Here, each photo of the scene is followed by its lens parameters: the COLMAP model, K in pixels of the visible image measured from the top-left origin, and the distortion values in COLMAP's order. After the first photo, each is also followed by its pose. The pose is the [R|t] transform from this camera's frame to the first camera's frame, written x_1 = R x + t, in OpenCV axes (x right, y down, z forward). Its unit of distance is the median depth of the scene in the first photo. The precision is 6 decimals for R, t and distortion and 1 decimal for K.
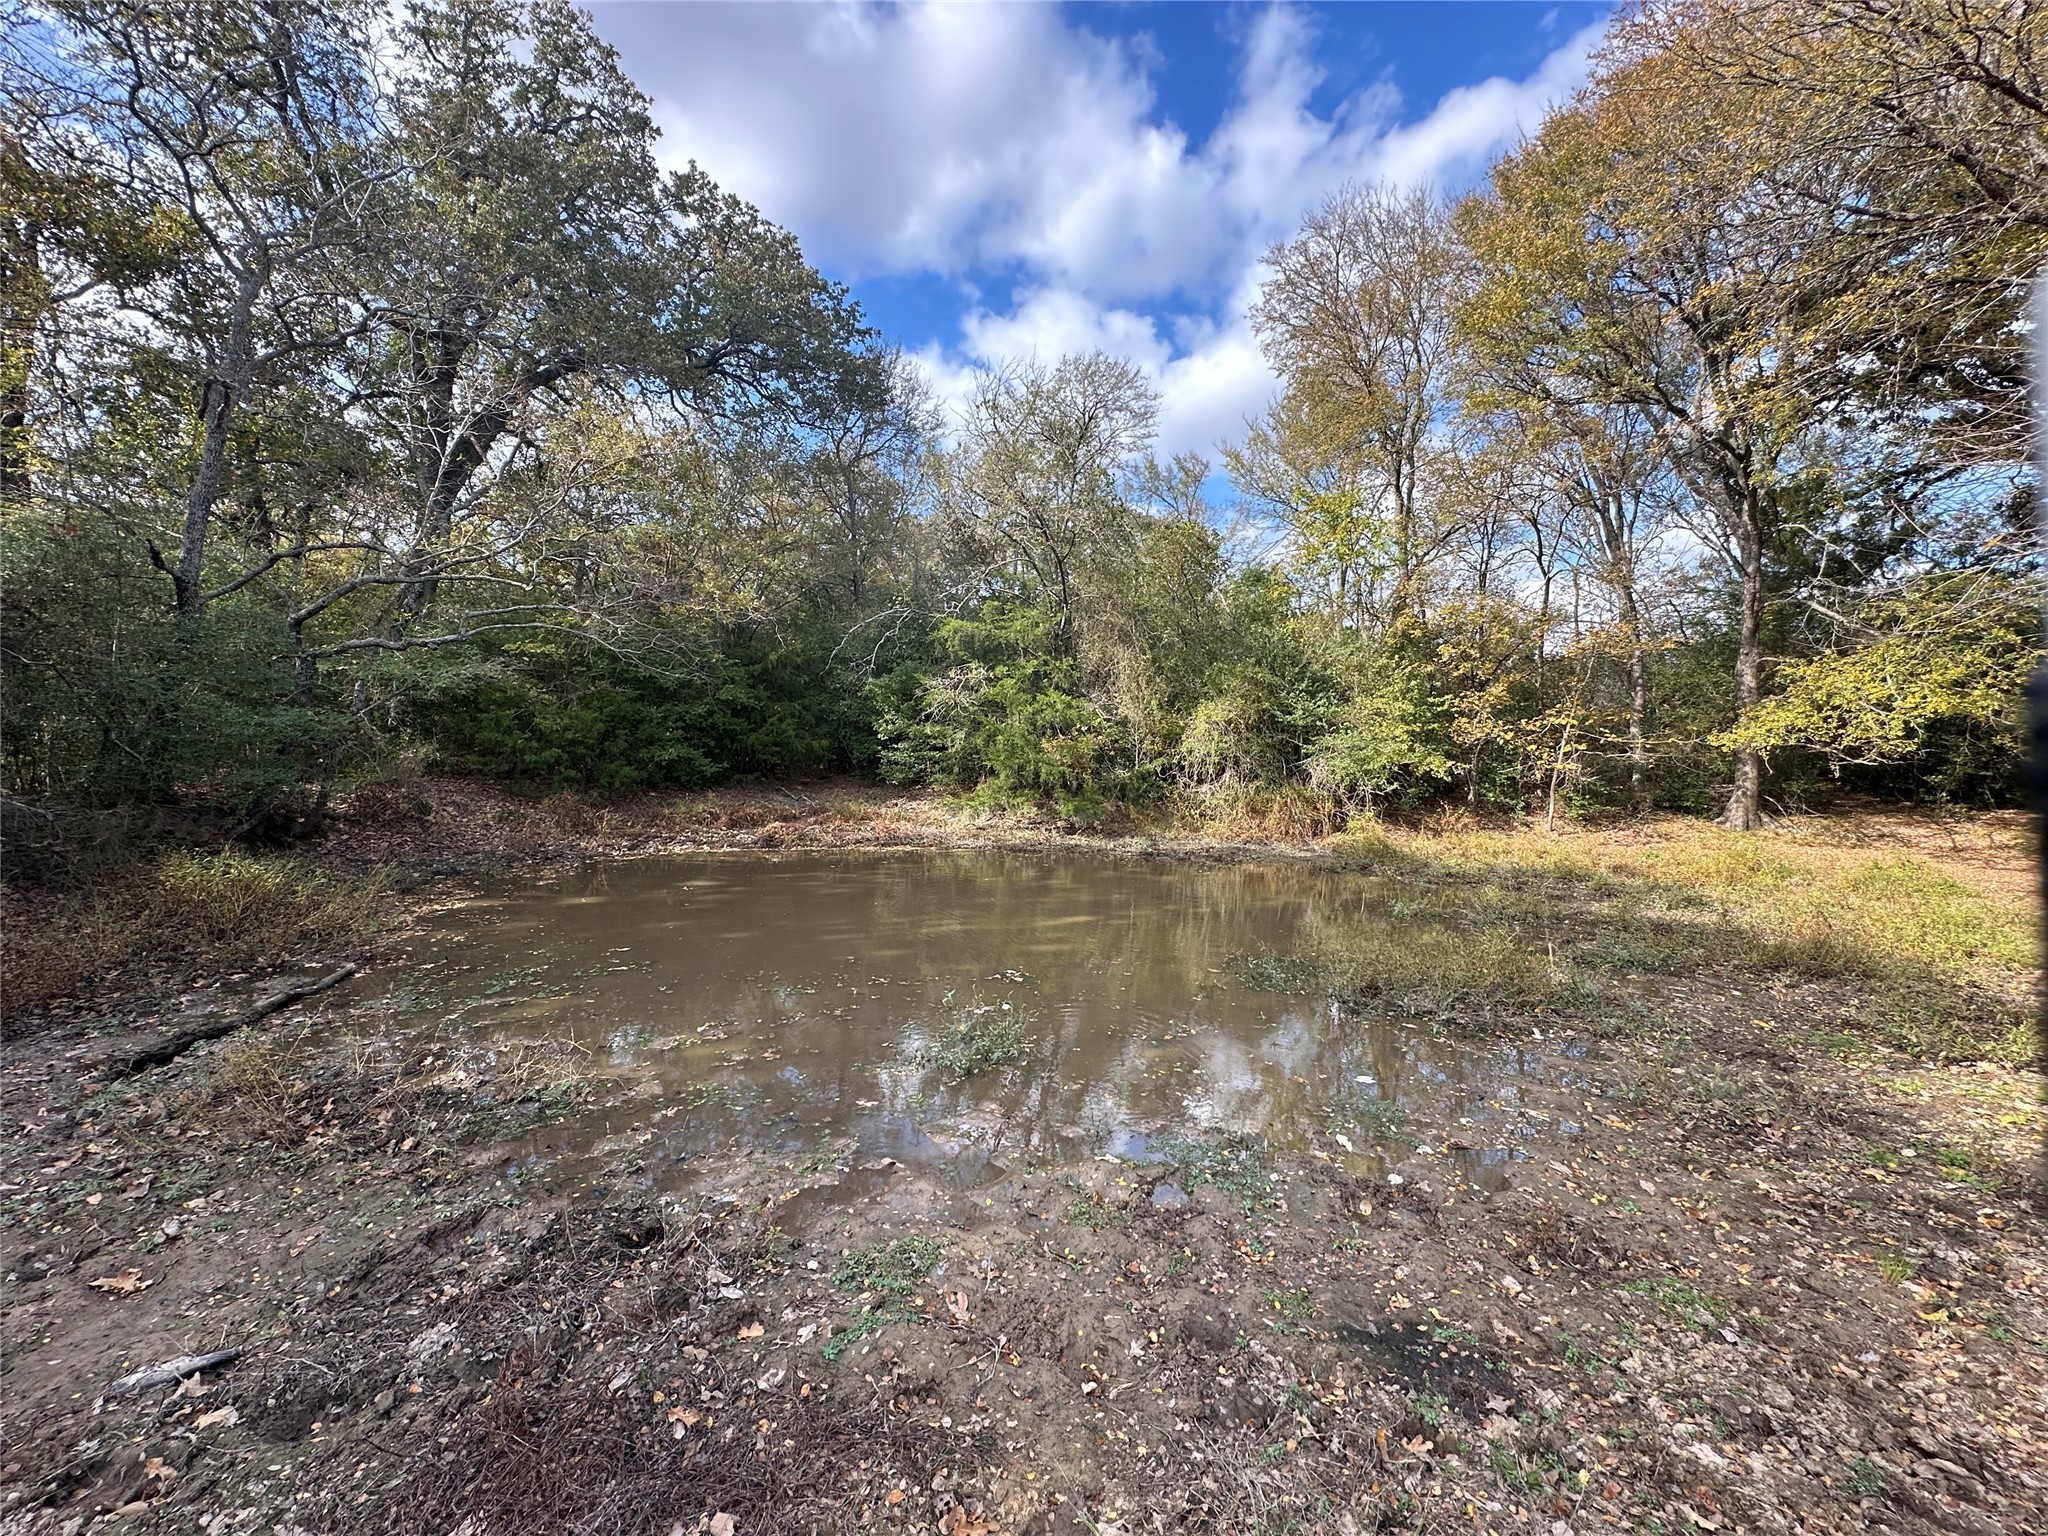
lens RADIAL K [[827.5, 0, 1022.8], [0, 827.5, 783.8], [0, 0, 1]] dist [0.000296, 0.000351]
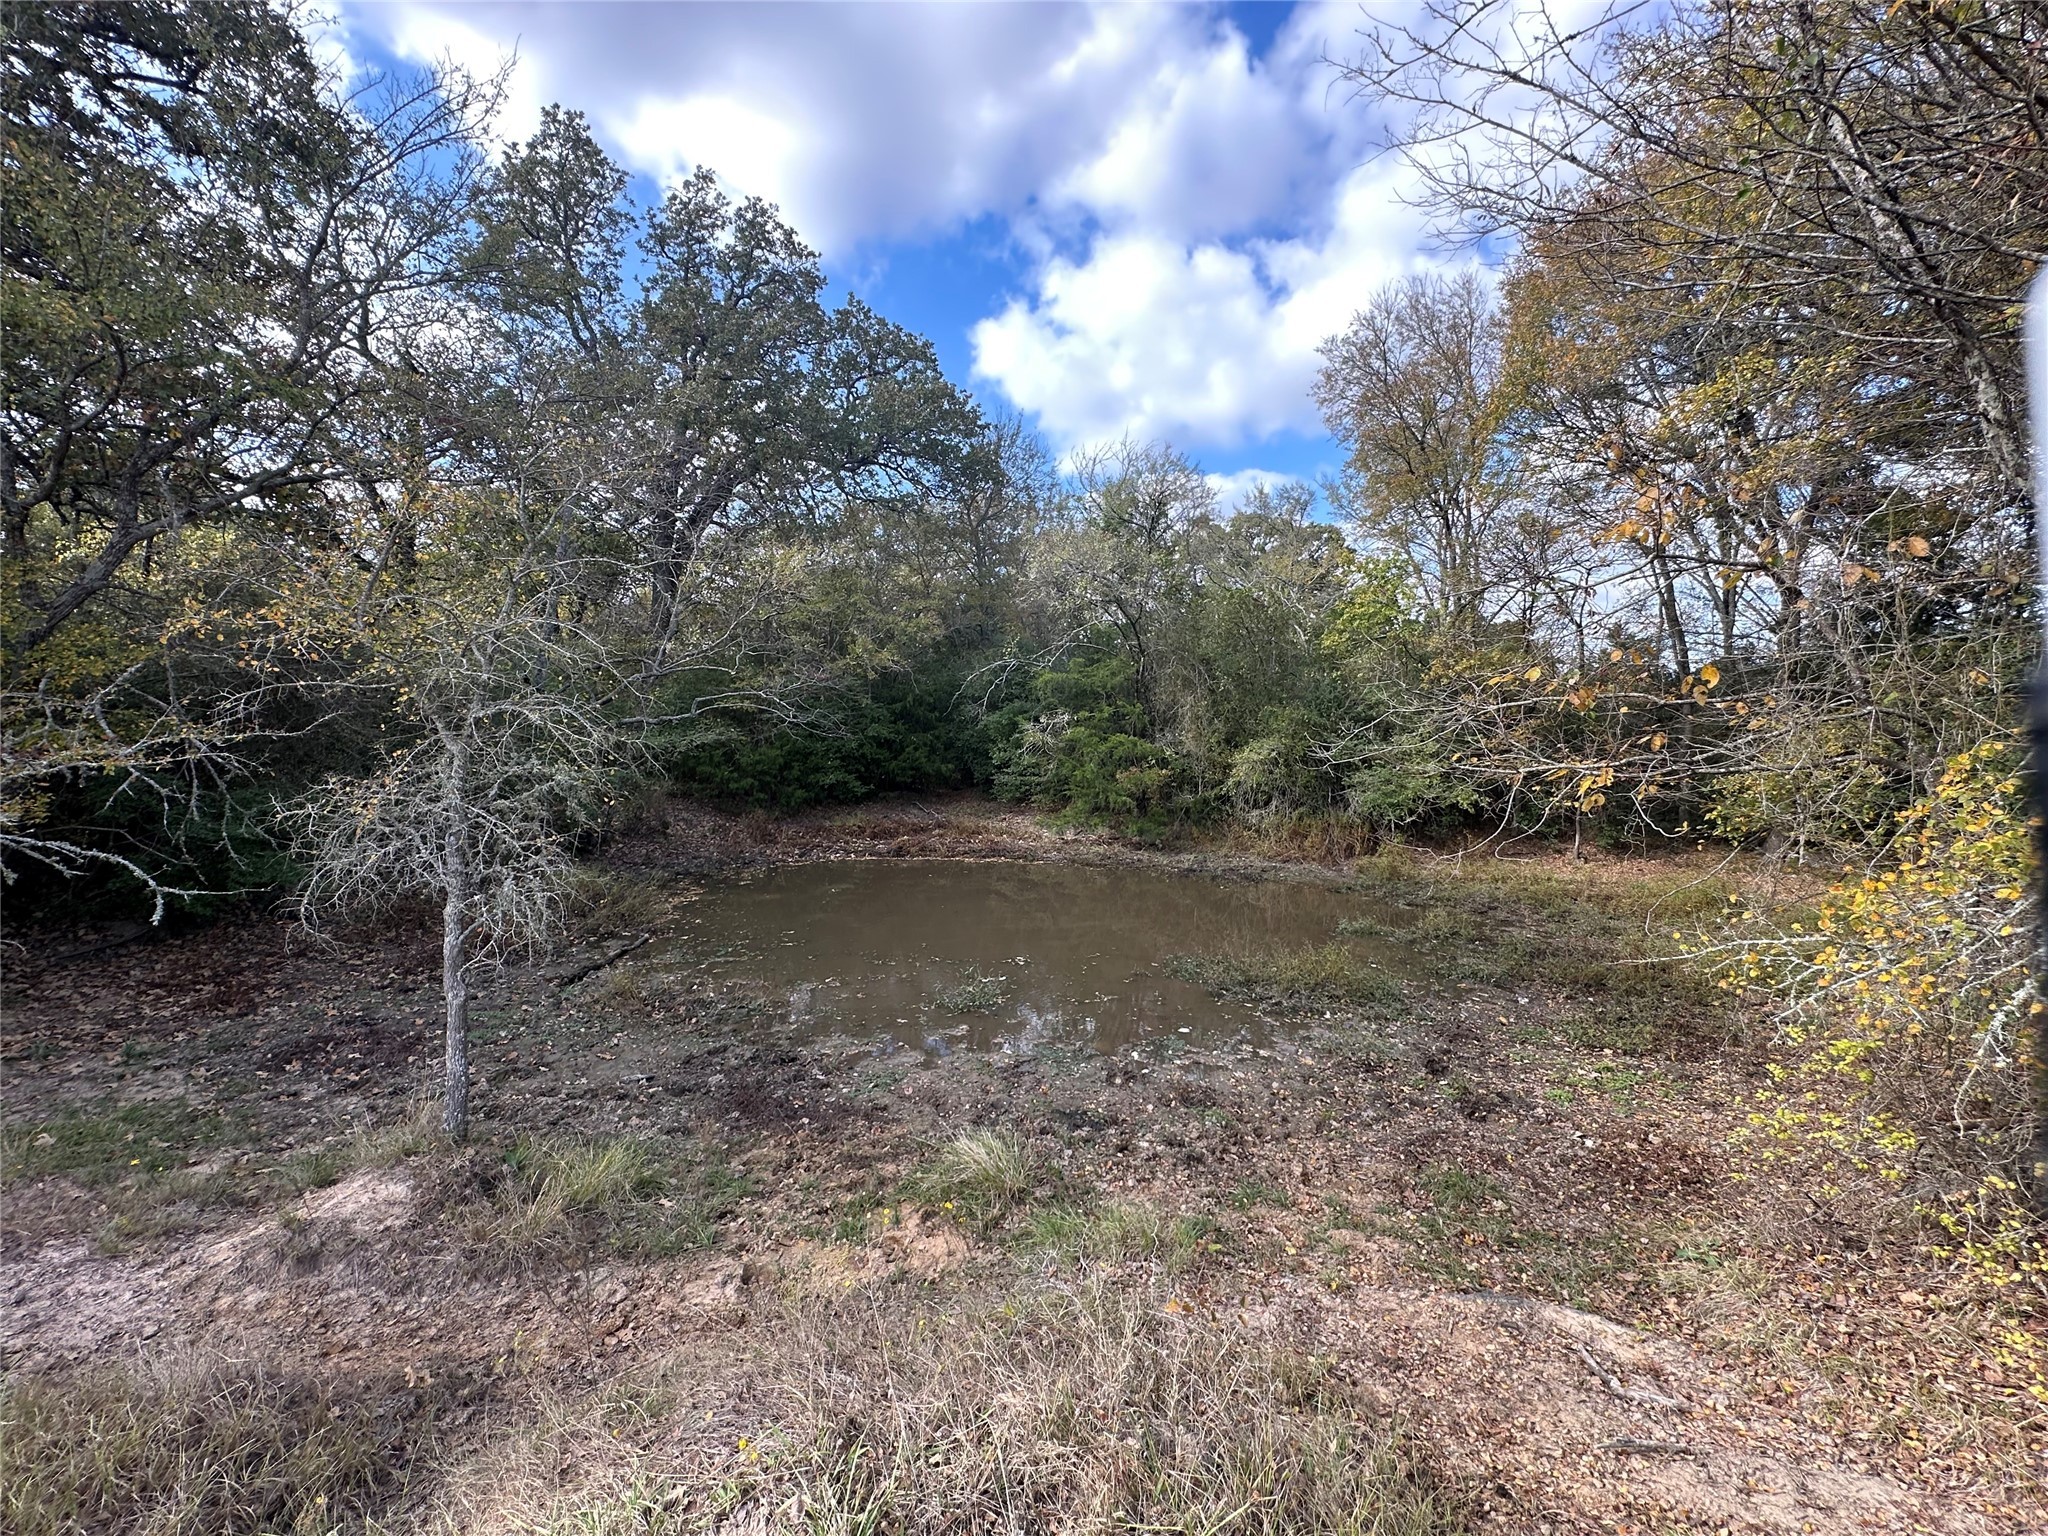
lens RADIAL K [[819.4, 0, 1021.8], [0, 819.4, 787.4], [0, 0, 1]] dist [0.003773, 0.000376]
pose [[0.982061, 0.012779, -0.188132, 0.114742], [-0.009238, 0.999764, 0.019687, -0.052406], [0.188339, -0.017596, 0.981946, -0.214305]]
